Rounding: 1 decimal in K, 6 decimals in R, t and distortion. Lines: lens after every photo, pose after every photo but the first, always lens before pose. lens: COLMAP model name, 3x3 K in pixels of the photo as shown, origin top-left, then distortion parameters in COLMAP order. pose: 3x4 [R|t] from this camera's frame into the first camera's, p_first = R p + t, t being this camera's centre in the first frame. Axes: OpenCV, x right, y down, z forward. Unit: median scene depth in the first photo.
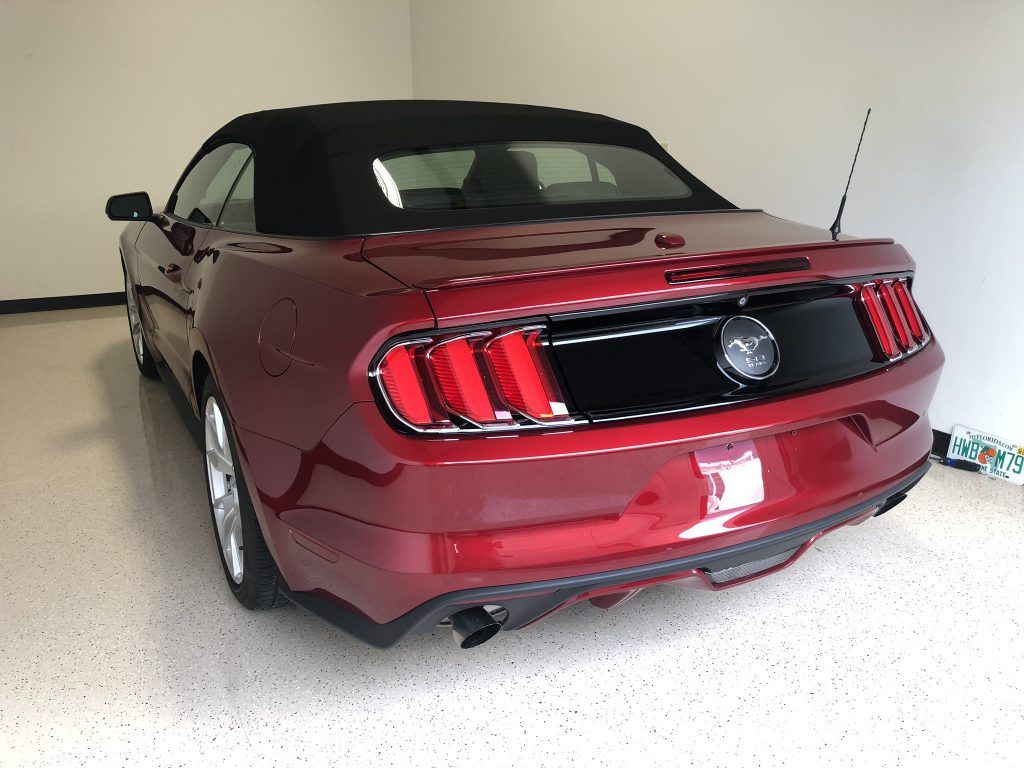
lens RADIAL K [[811.8, 0, 508.9], [0, 811.8, 386.7], [0, 0, 1]] dist [0.000032, -0.000368]
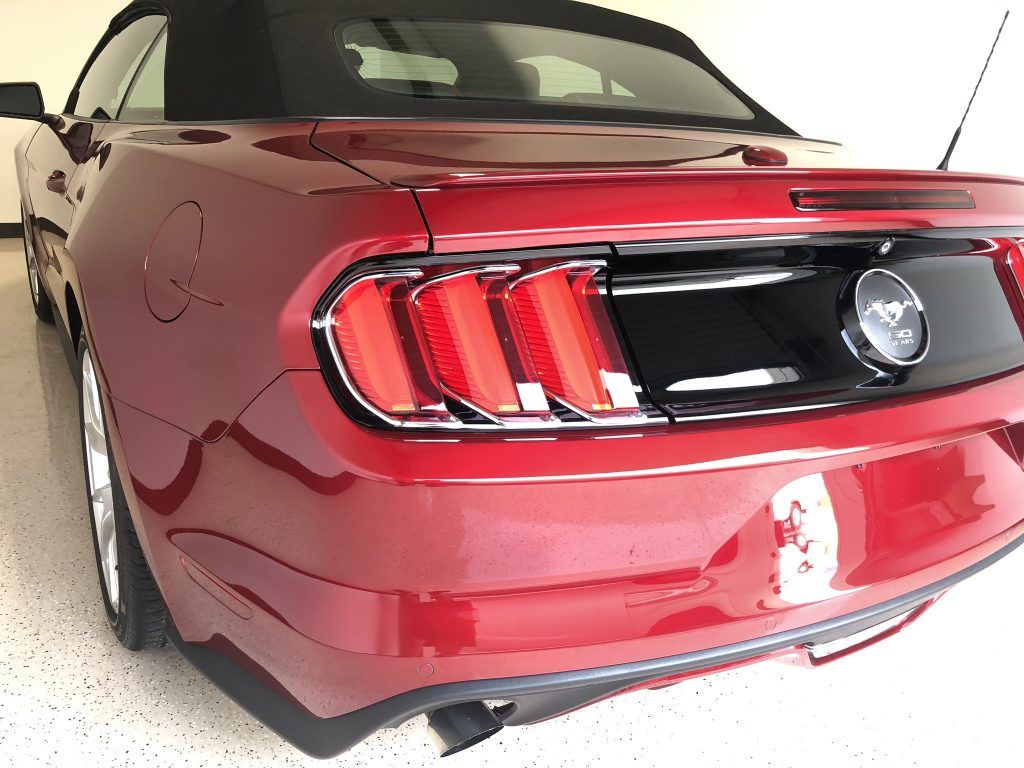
lens RADIAL K [[806.0, 0, 509.2], [0, 806.0, 385.5], [0, 0, 1]] dist [-0.000150, 0.000845]
pose [[0.996628, 0.049934, 0.065116, -0.063108], [-0.052205, 0.998070, 0.033639, 0.002124], [-0.063311, -0.036924, 0.997311, 0.387555]]
